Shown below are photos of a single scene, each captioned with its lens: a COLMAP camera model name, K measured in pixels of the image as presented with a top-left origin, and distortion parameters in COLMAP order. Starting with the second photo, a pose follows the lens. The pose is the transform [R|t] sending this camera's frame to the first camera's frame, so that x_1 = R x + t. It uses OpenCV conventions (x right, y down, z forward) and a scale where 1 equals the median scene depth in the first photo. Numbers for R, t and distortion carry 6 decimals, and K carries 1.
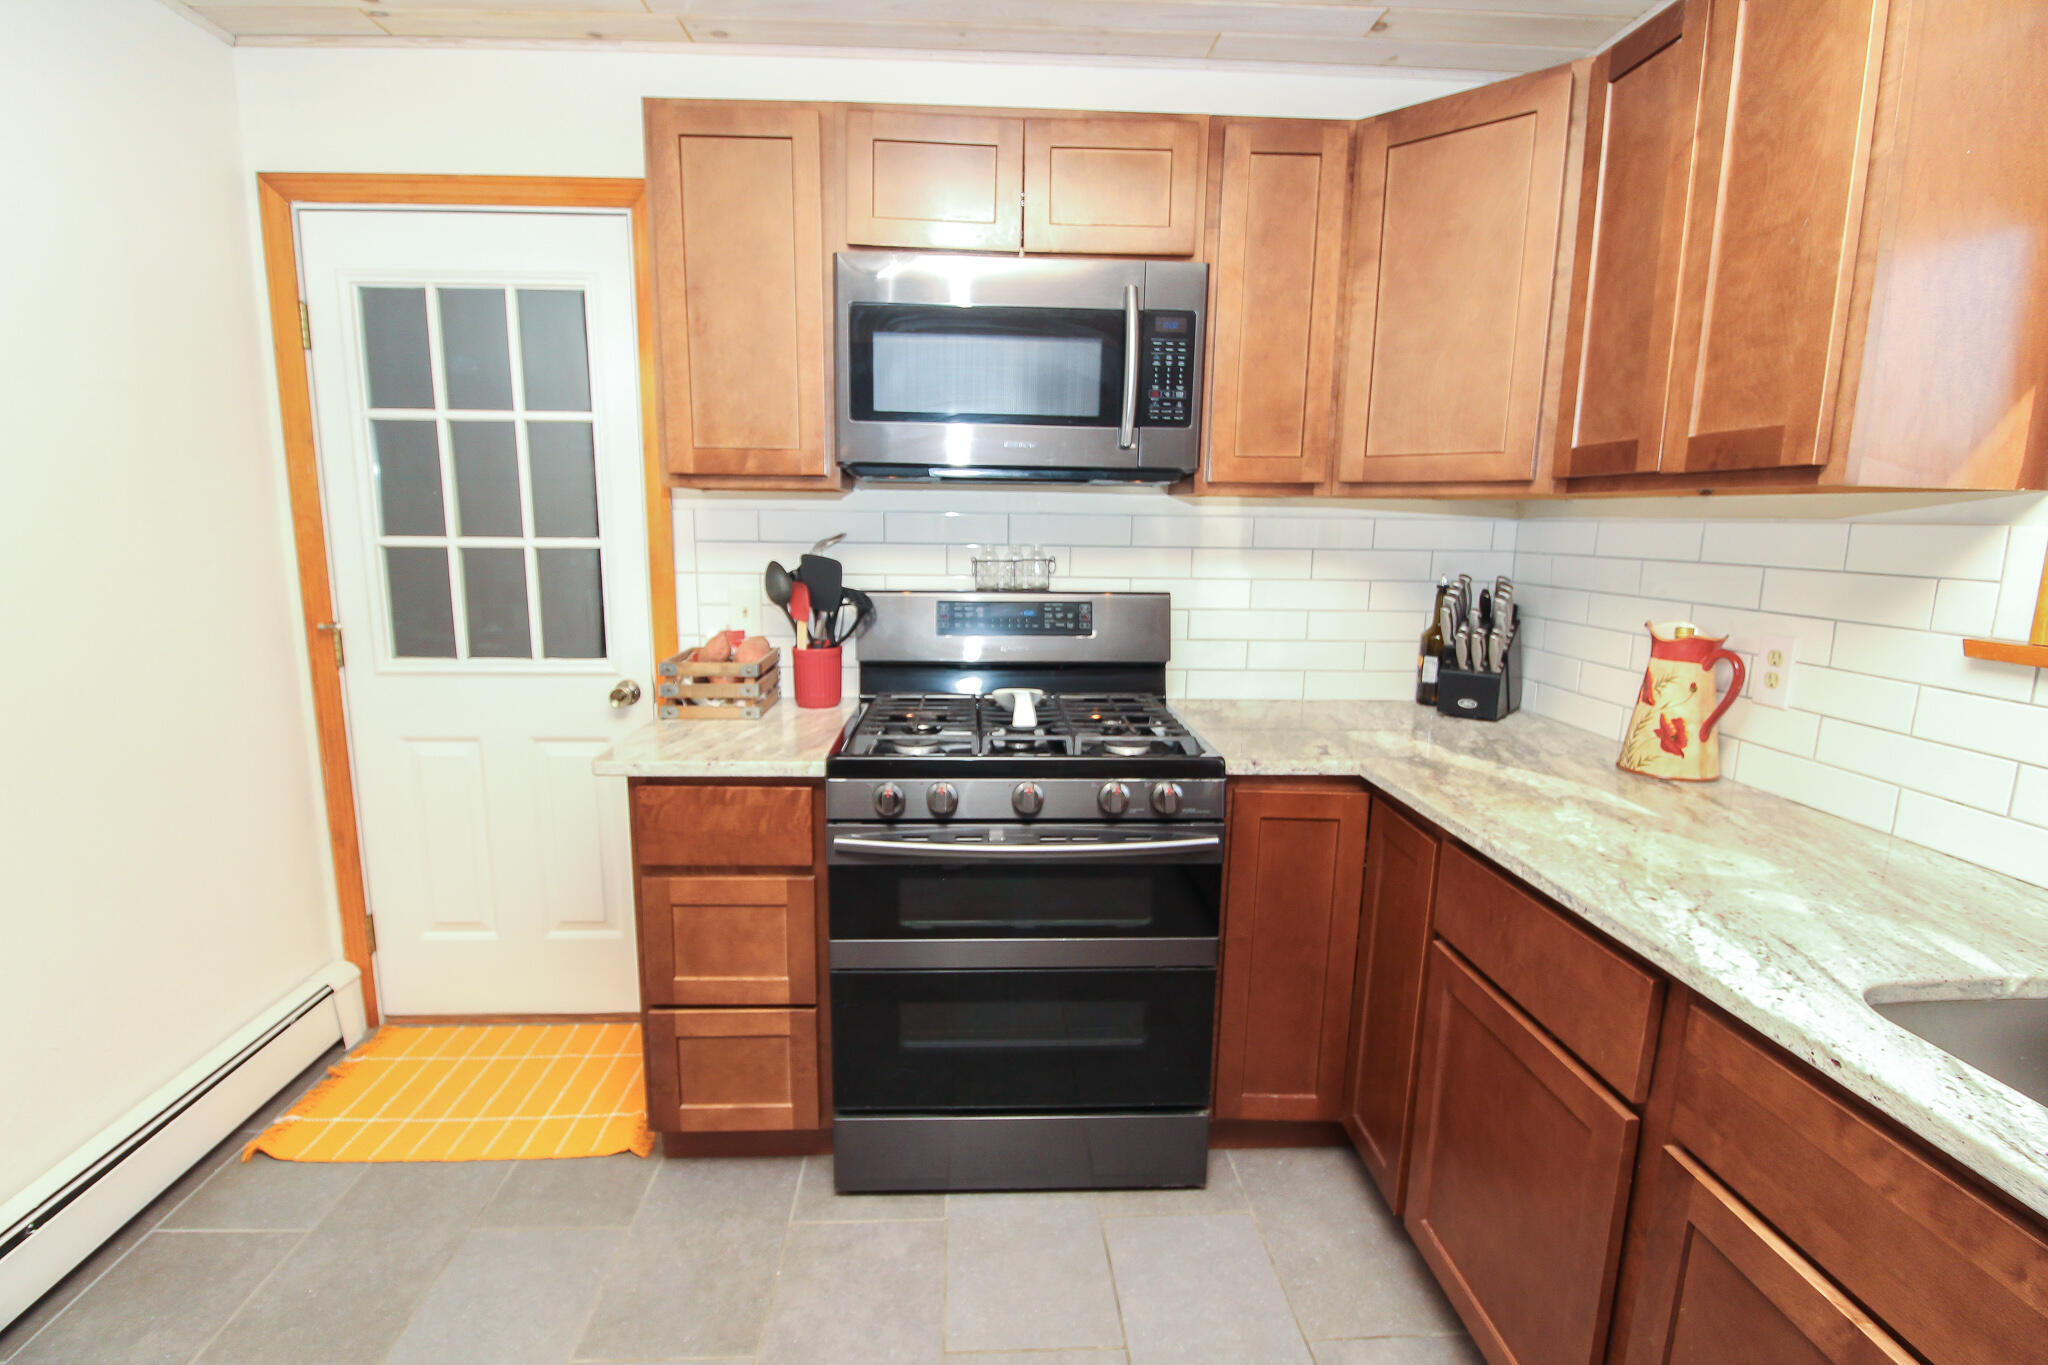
lens RADIAL K [[944.1, 0, 1005.8], [0, 944.1, 684.1], [0, 0, 1]] dist [0.004583, -0.014607]
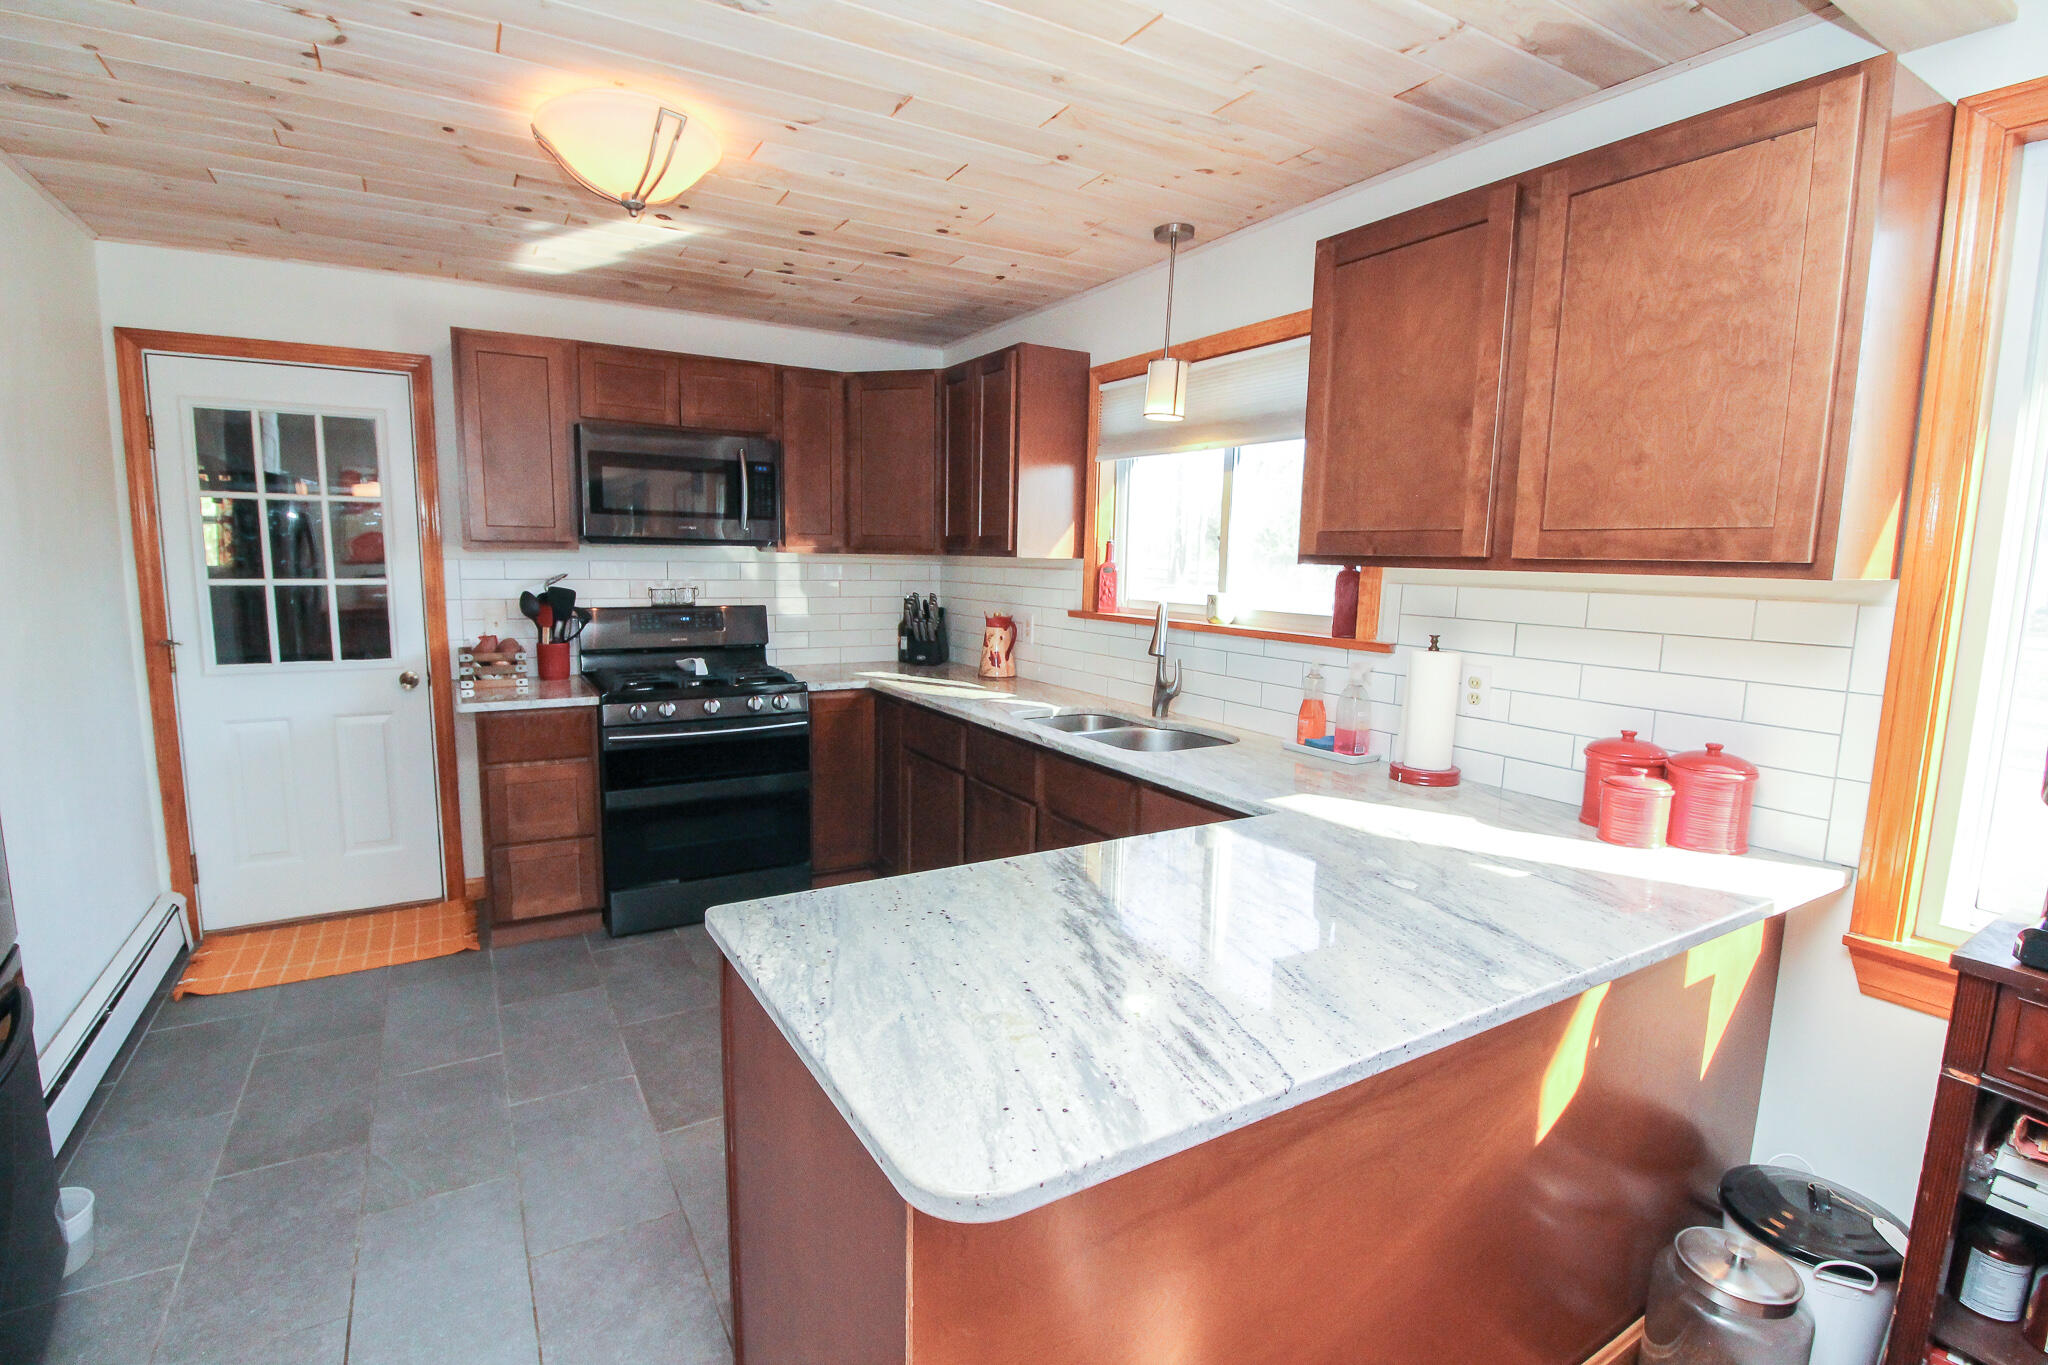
lens RADIAL K [[944.1, 0, 1005.8], [0, 944.1, 684.1], [0, 0, 1]] dist [0.004583, -0.014607]
pose [[0.882866, -0.061121, 0.465631, -0.283367], [0.075122, 0.997107, -0.011550, 0.113664], [-0.463578, 0.045176, 0.884904, -0.843426]]
